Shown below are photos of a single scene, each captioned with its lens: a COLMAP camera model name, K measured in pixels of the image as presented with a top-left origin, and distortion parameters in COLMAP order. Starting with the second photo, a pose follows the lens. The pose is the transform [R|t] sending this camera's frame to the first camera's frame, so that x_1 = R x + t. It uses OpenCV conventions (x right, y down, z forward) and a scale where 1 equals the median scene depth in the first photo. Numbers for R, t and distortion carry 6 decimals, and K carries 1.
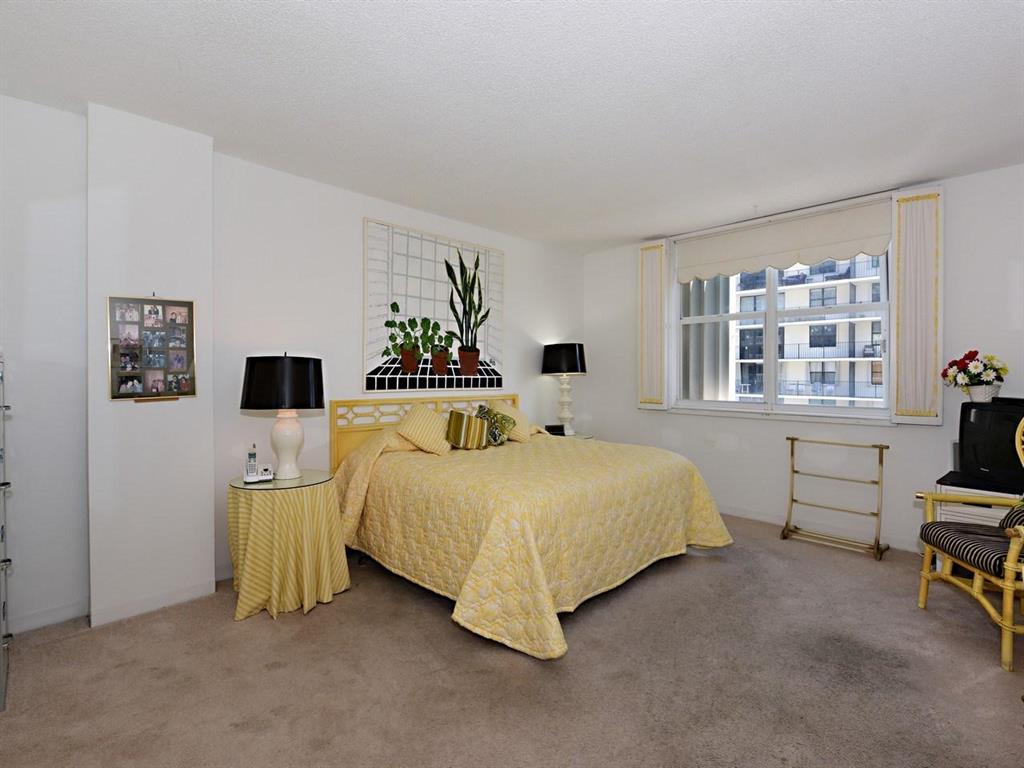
lens RADIAL K [[496.1, 0, 513.3], [0, 496.1, 377.7], [0, 0, 1]] dist [0.001553, 0.000341]
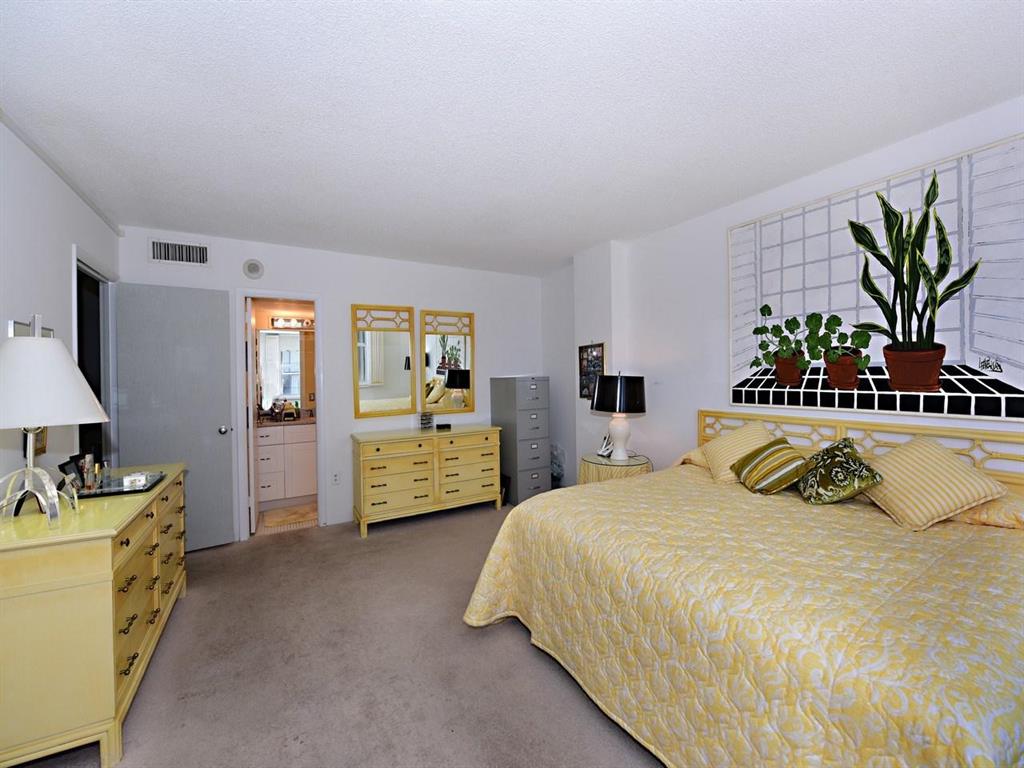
lens RADIAL K [[409.3, 0, 519.3], [0, 409.3, 380.8], [0, 0, 1]] dist [-0.012553, -0.003066]
pose [[-0.237448, 0.009340, -0.971355, 0.531794], [0.003587, 0.999955, 0.008738, -0.024630], [0.971394, -0.001410, -0.237471, 0.710685]]
